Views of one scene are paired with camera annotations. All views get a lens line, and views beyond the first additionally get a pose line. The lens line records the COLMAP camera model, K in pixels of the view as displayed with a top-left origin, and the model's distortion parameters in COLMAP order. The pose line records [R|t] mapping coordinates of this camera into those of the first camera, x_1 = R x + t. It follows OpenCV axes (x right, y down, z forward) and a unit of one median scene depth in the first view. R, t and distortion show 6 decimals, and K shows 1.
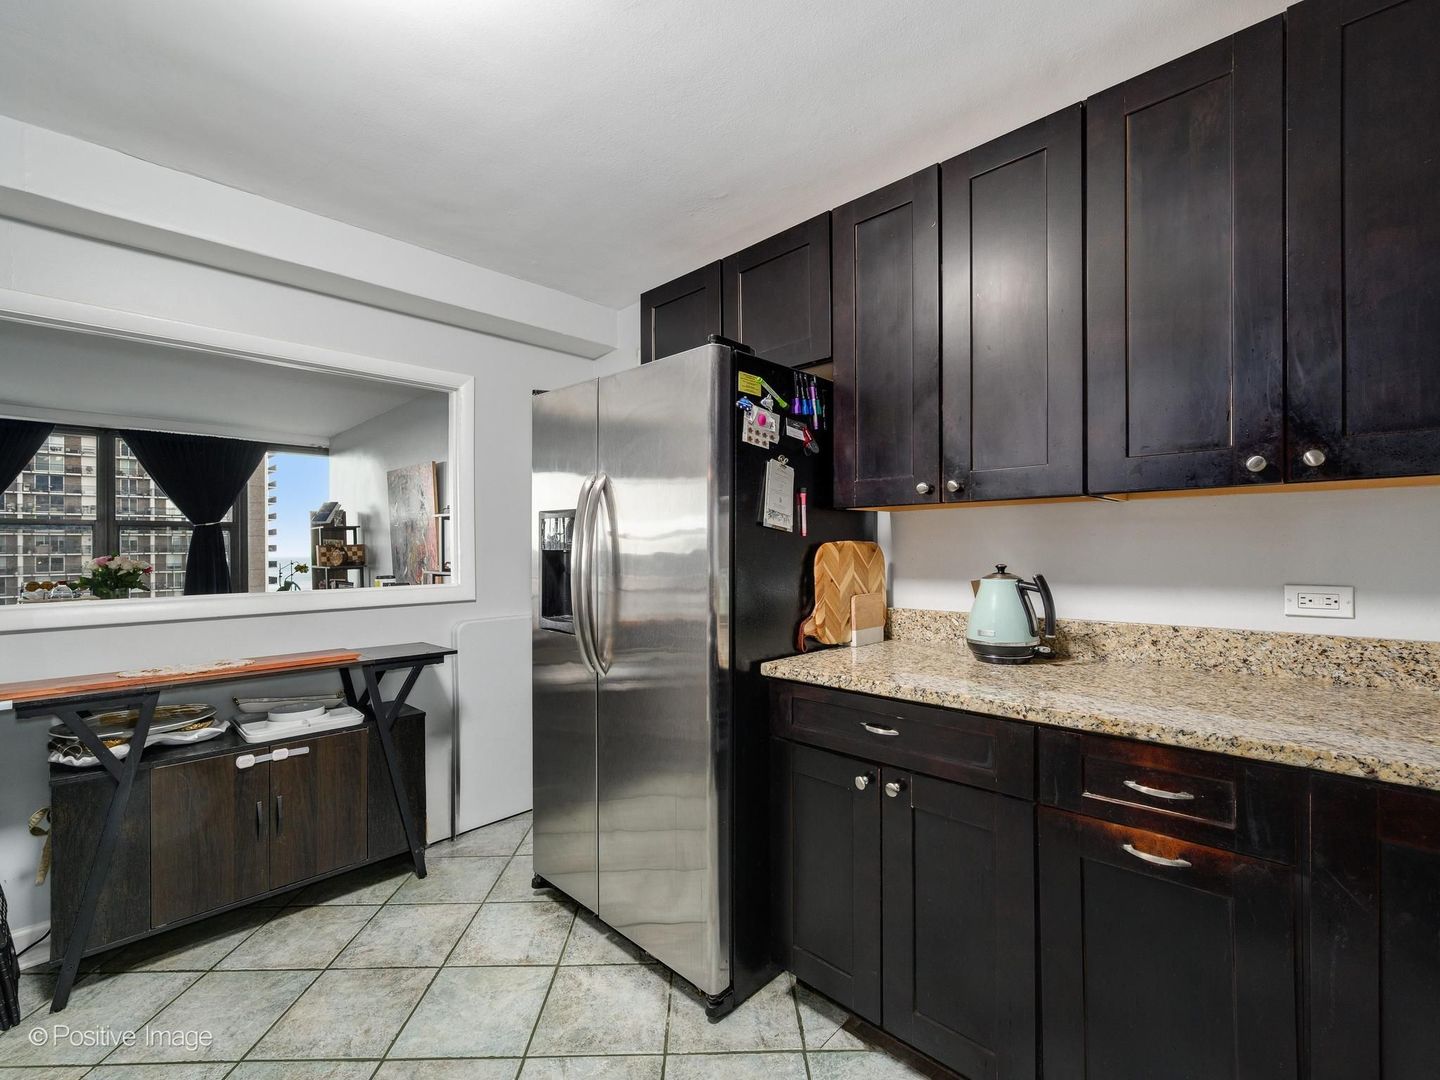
lens RADIAL K [[639.8, 0, 728.3], [0, 639.8, 542.4], [0, 0, 1]] dist [0.003501, -0.001792]
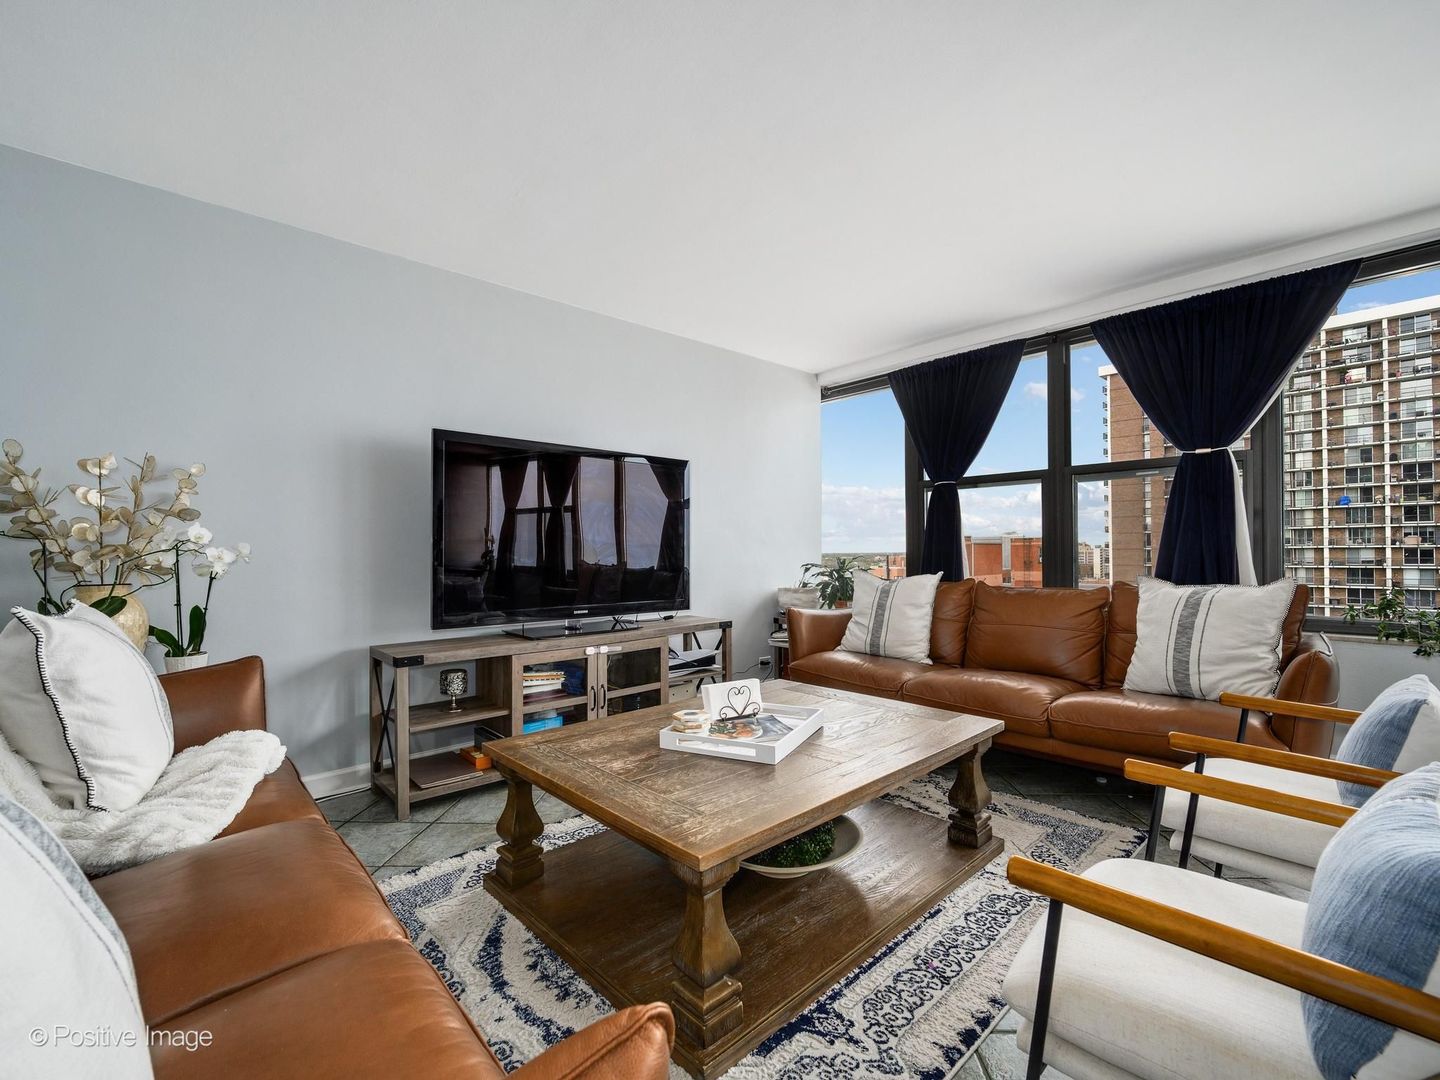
lens RADIAL K [[646.3, 0, 742.9], [0, 646.3, 547.2], [0, 0, 1]] dist [0.002787, 0.000178]
pose [[-0.068998, -0.000078, -0.997617, -0.781765], [0.018179, 0.999834, -0.001335, 0.119915], [0.997451, -0.018227, -0.068985, 1.962859]]
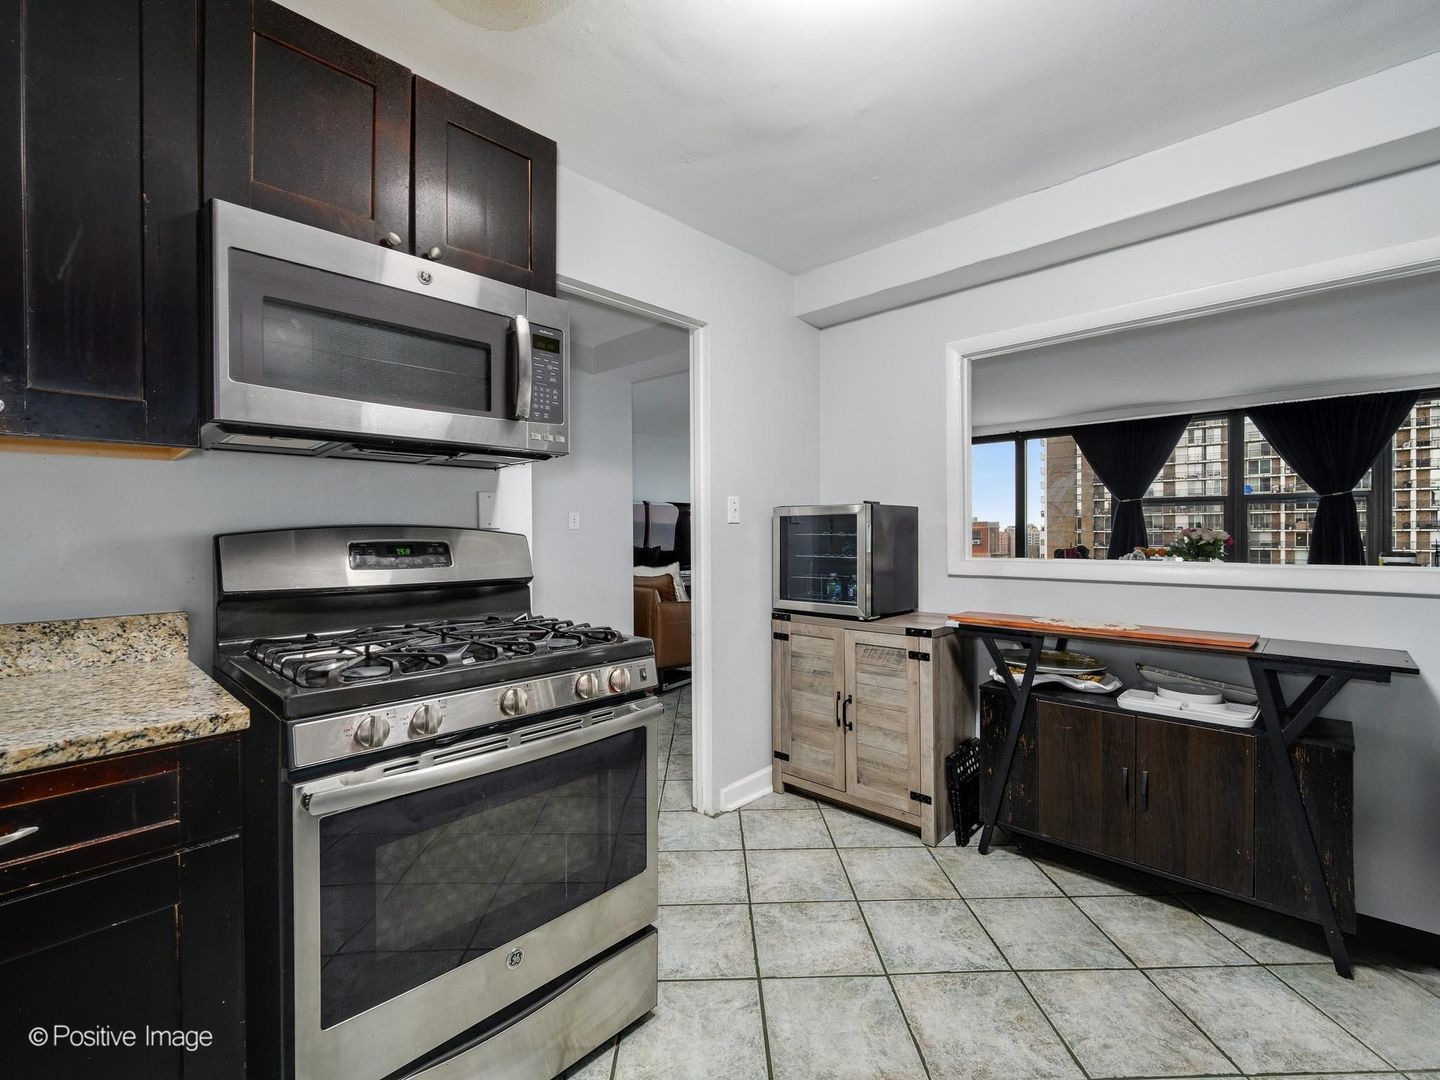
lens RADIAL K [[639.8, 0, 724.4], [0, 639.8, 533.5], [0, 0, 1]] dist [0.003501, -0.001792]
pose [[0.009073, 0.010616, -0.999902, 0.258128], [0.012042, 0.999870, 0.010725, 0.020515], [0.999886, -0.012138, 0.008944, 0.368536]]
